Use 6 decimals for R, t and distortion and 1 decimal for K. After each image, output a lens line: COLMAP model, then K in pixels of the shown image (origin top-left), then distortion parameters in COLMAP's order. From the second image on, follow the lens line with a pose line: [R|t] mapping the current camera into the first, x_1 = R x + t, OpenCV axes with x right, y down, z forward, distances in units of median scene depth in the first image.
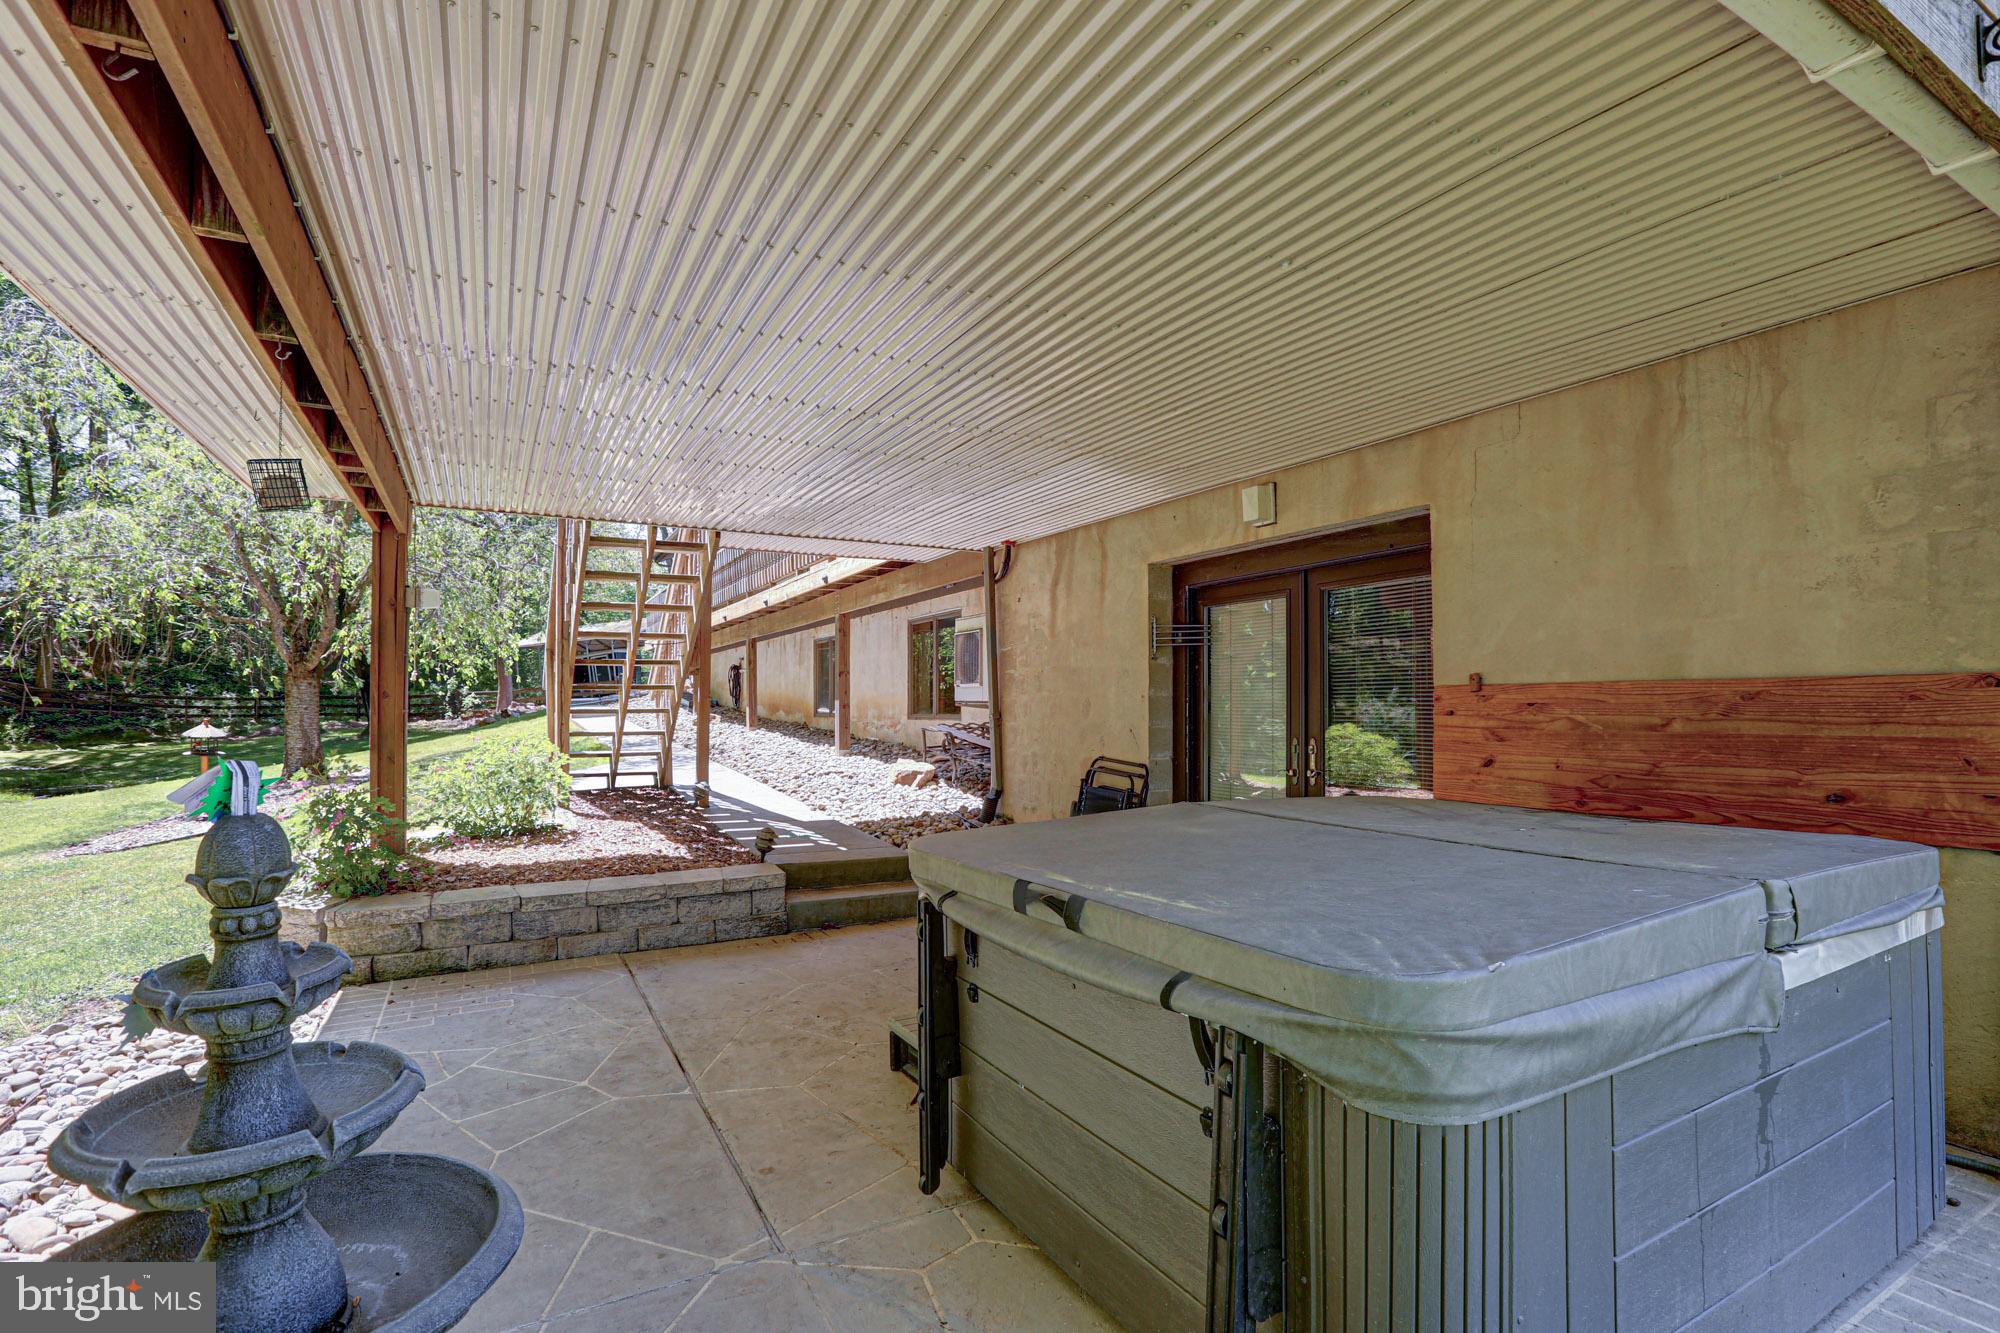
lens RADIAL K [[920.6, 0, 1003.6], [0, 920.6, 675.6], [0, 0, 1]] dist [-0.038738, 0.000796]
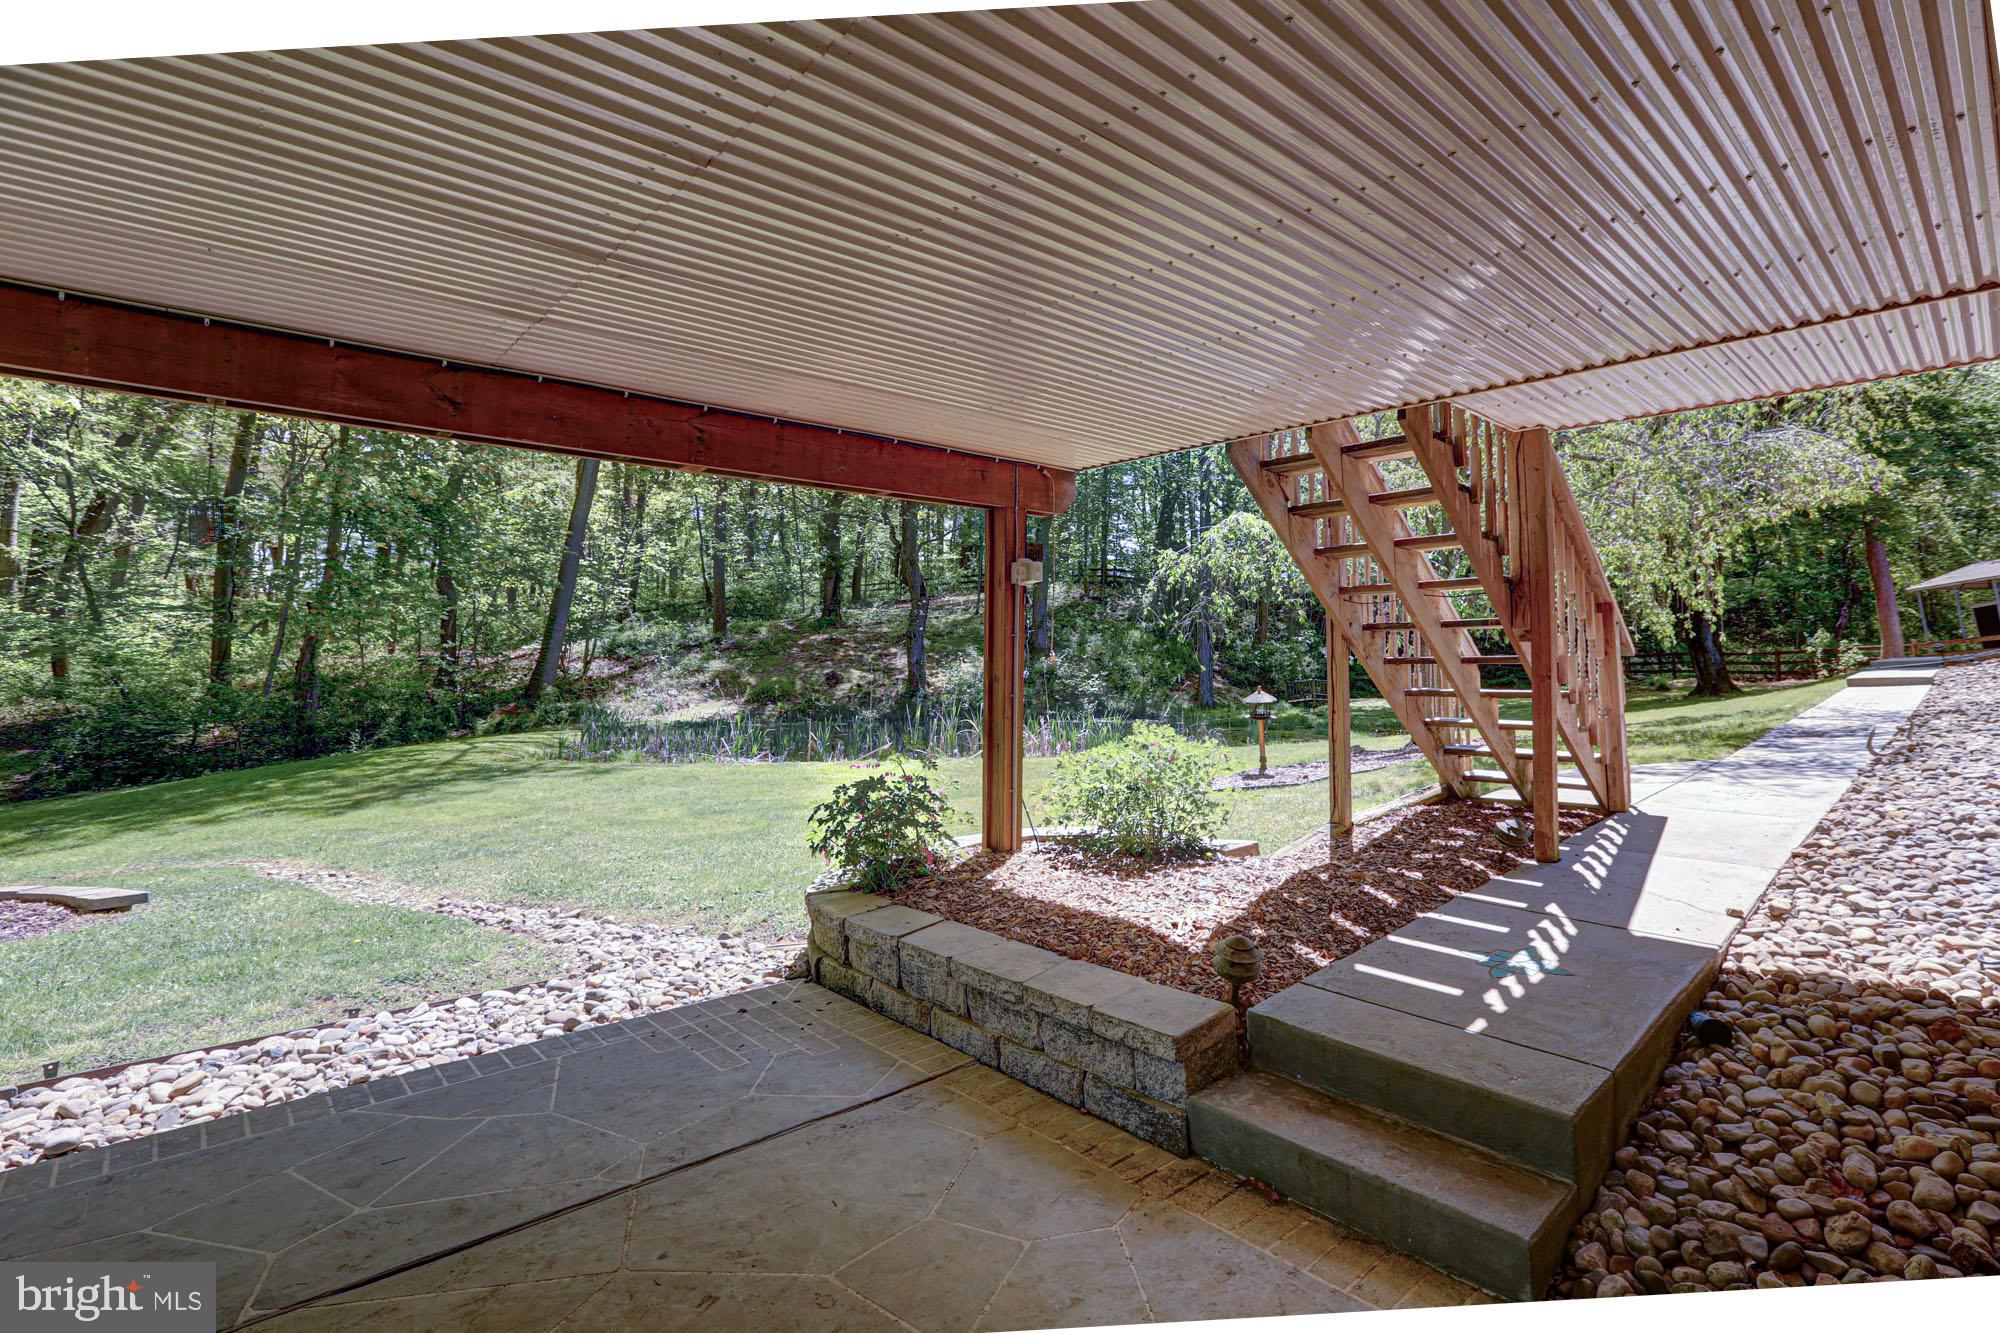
lens RADIAL K [[920.6, 0, 1001.1], [0, 920.6, 663.7], [0, 0, 1]] dist [-0.038738, 0.000796]
pose [[0.256484, 0.012631, -0.966466, 0.234725], [0.021126, 0.999602, 0.018671, -0.006357], [0.966318, -0.025206, 0.256115, 0.806956]]
